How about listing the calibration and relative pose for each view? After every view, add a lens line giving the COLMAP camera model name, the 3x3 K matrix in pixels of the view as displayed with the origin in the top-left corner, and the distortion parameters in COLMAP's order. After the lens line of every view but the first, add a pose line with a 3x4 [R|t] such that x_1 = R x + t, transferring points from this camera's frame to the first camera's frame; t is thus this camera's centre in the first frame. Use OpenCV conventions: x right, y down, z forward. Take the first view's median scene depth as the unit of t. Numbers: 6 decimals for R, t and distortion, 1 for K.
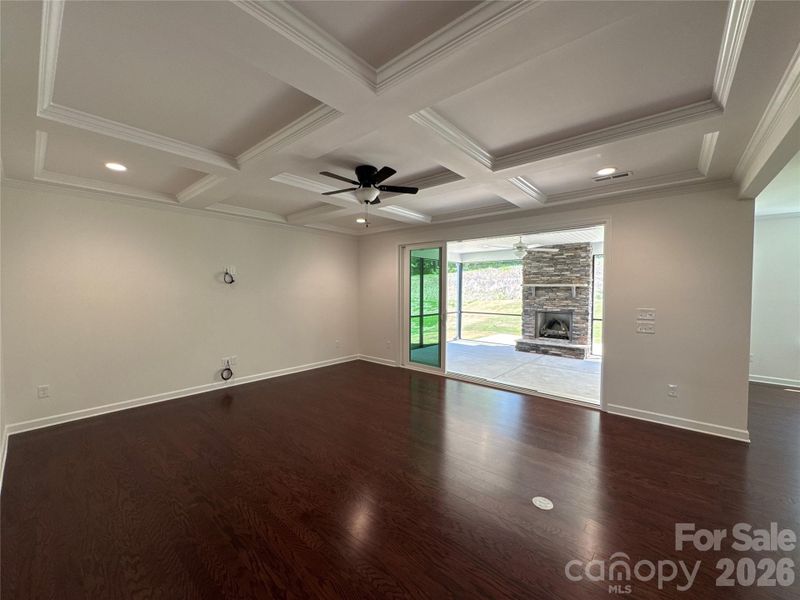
lens RADIAL K [[320.7, 0, 400.0], [0, 320.7, 300.0], [0, 0, 1]] dist [-0.000159, 0.000199]
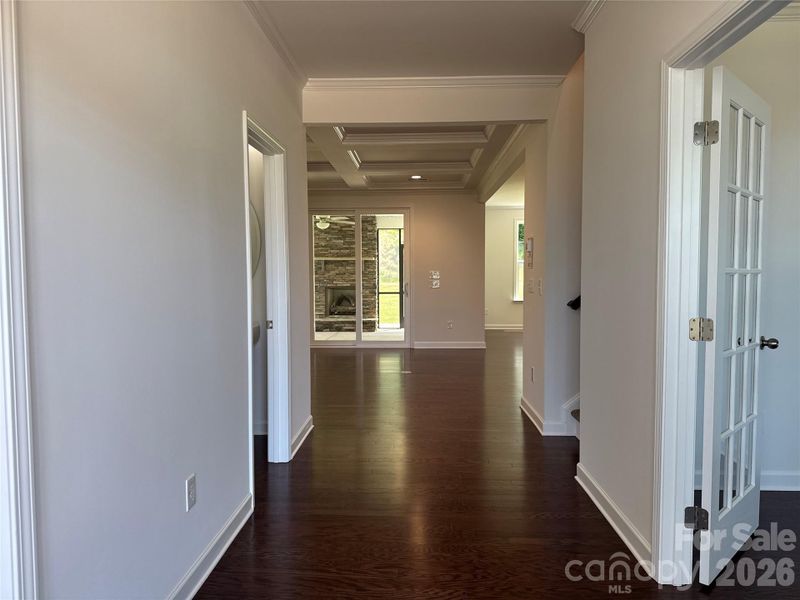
lens RADIAL K [[558.3, 0, 400.7], [0, 558.3, 305.9], [0, 0, 1]] dist [0.133317, -0.206750]
pose [[0.779828, -0.039455, 0.624750, -0.669784], [0.026739, 0.999200, 0.029726, 0.076063], [-0.625423, -0.006476, 0.780259, -0.625040]]
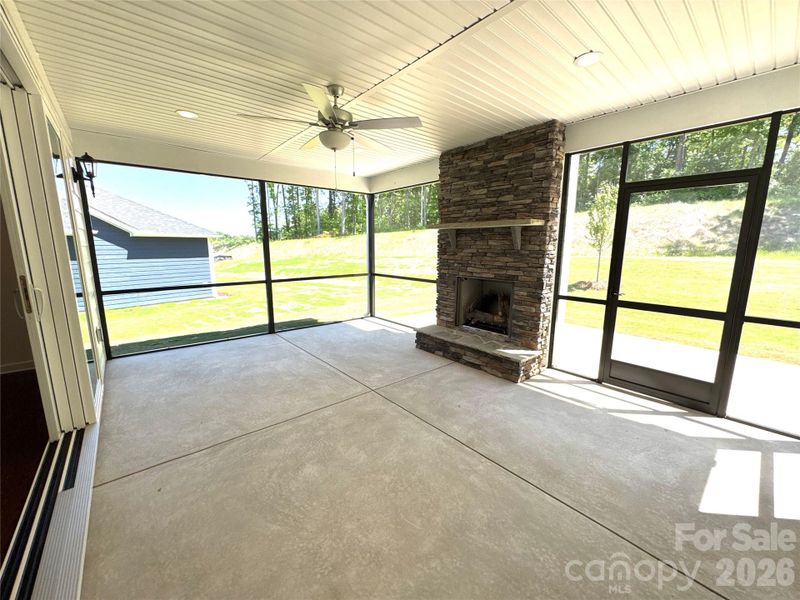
lens RADIAL K [[320.7, 0, 400.0], [0, 320.7, 300.0], [0, 0, 1]] dist [-0.000159, 0.000199]
pose [[0.988743, 0.026817, -0.147201, 0.667241], [-0.006852, 0.990891, 0.134493, 0.003908], [0.149467, -0.131971, 0.979920, 0.752053]]
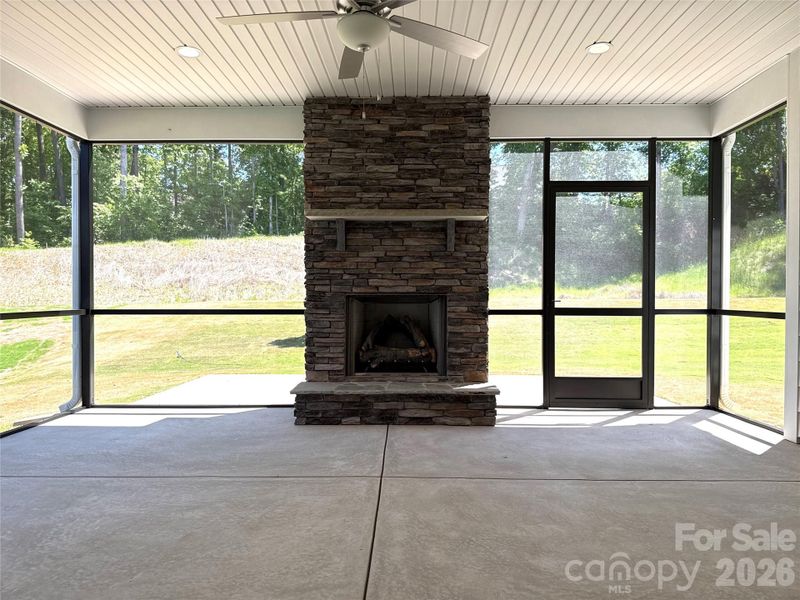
lens RADIAL K [[558.3, 0, 400.7], [0, 558.3, 305.9], [0, 0, 1]] dist [0.133317, -0.206750]
pose [[0.768876, -0.016393, 0.639188, 0.154195], [0.023544, 0.999719, -0.002681, 0.079103], [-0.638965, 0.017110, 0.769046, 0.843874]]
